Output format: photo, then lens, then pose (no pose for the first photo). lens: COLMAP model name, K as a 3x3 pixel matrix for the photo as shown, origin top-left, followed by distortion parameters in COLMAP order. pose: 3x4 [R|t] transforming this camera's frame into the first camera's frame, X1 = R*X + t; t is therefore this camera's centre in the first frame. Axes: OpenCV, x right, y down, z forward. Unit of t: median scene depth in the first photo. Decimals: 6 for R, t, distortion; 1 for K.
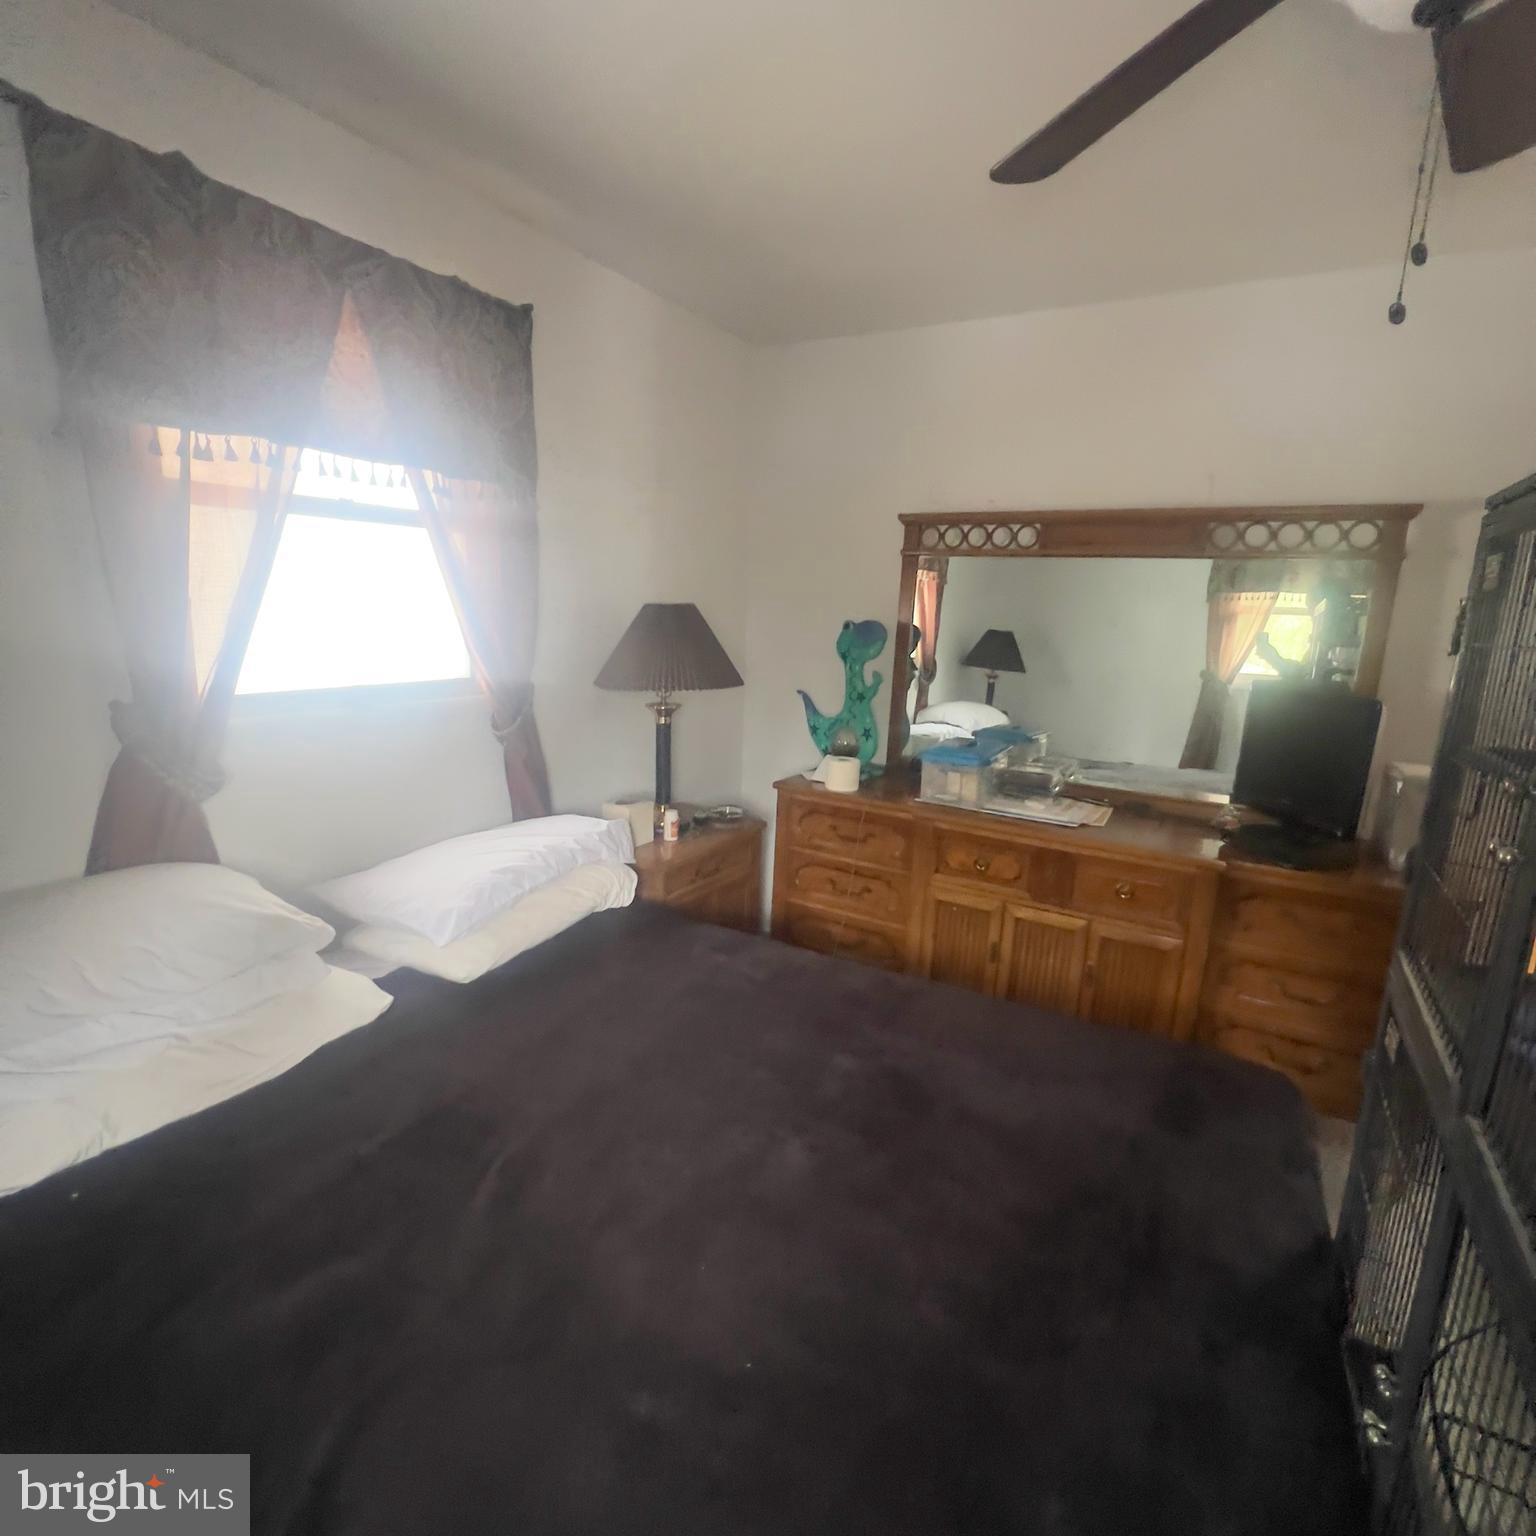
lens RADIAL K [[813.0, 0, 768.0], [0, 813.0, 768.0], [0, 0, 1]] dist [-0.000748, 0.001699]
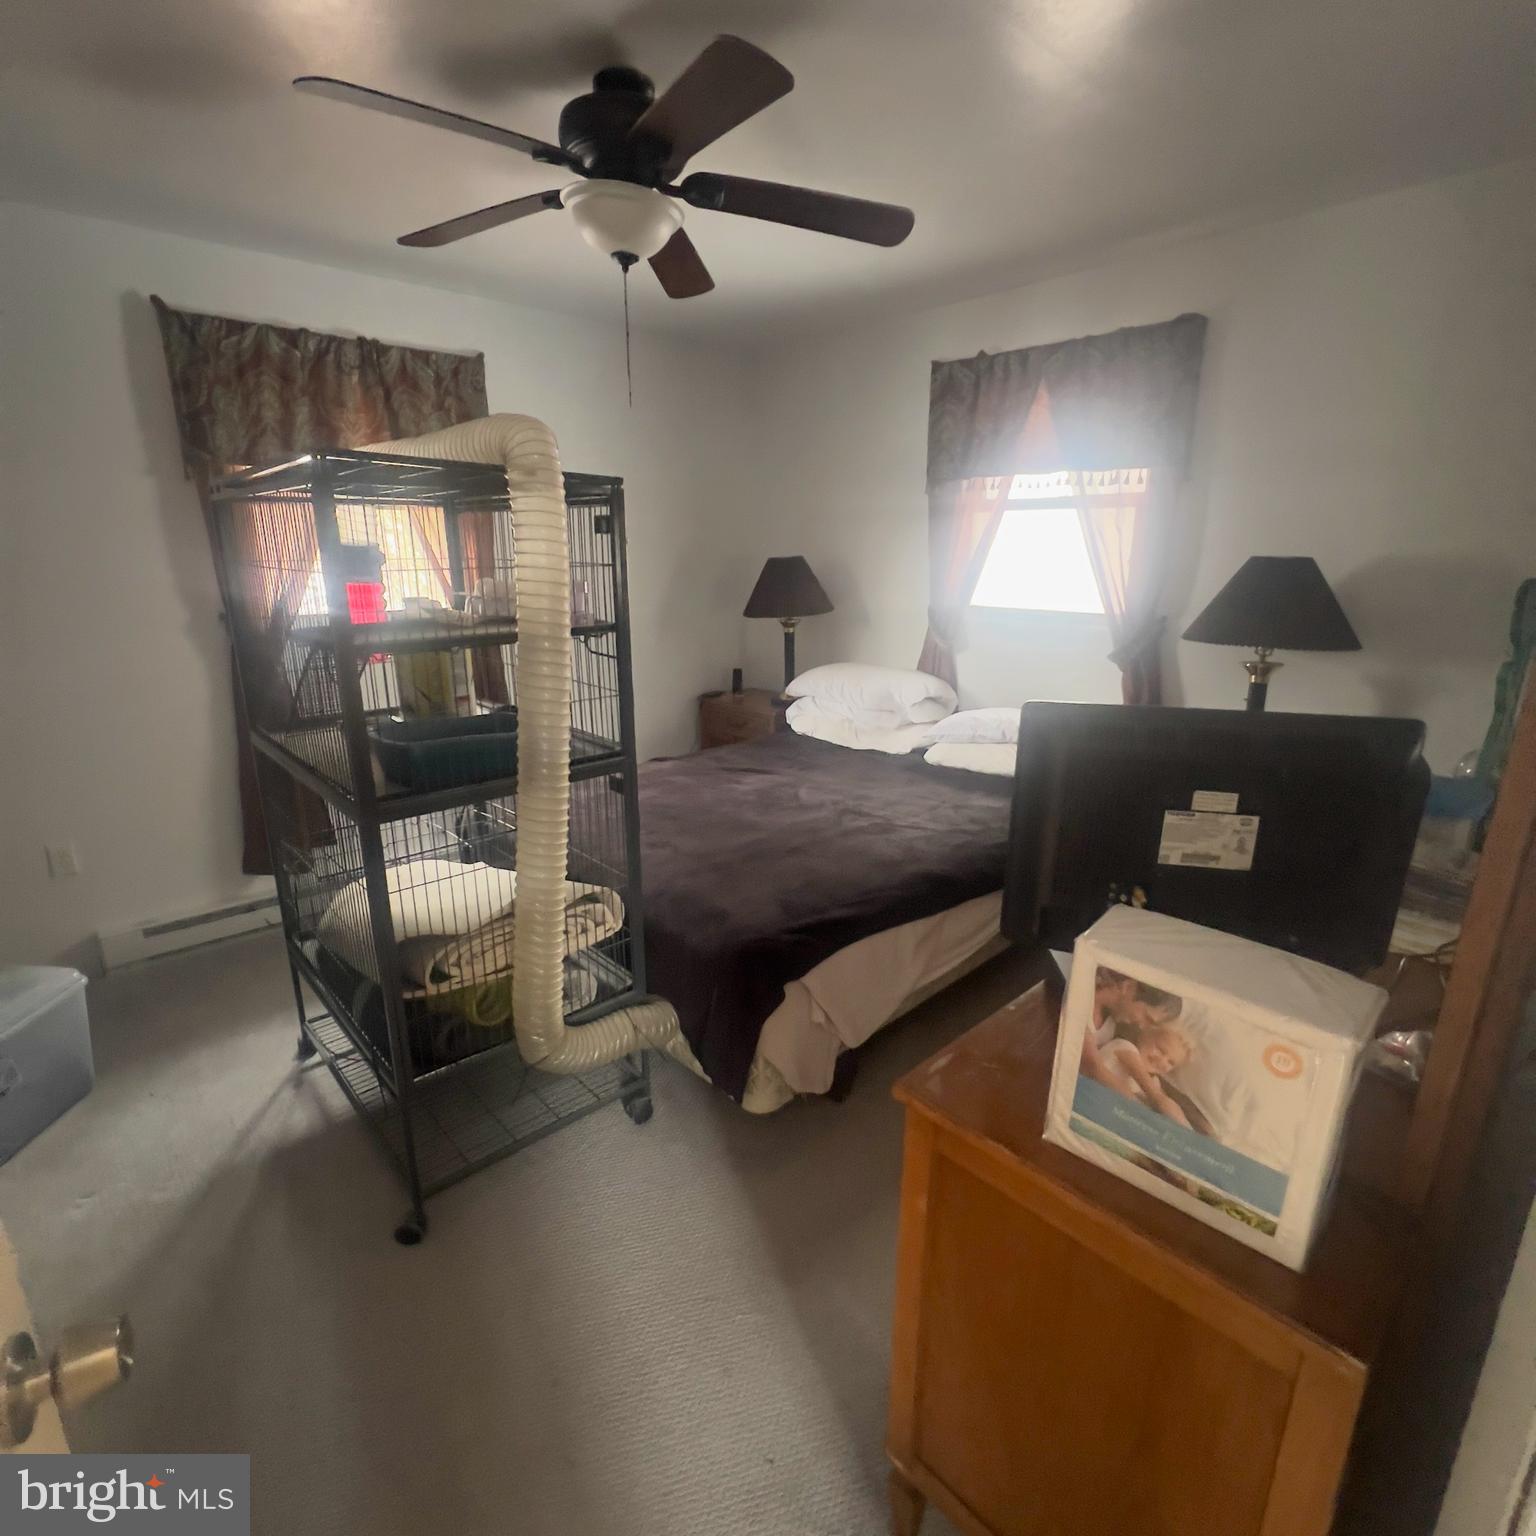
lens RADIAL K [[813.0, 0, 768.0], [0, 813.0, 768.0], [0, 0, 1]] dist [-0.000748, 0.001699]
pose [[-0.287263, 0.210985, -0.934326, 1.420470], [-0.204474, 0.939447, 0.275008, -0.156254], [0.935773, 0.270045, -0.226728, 1.049901]]
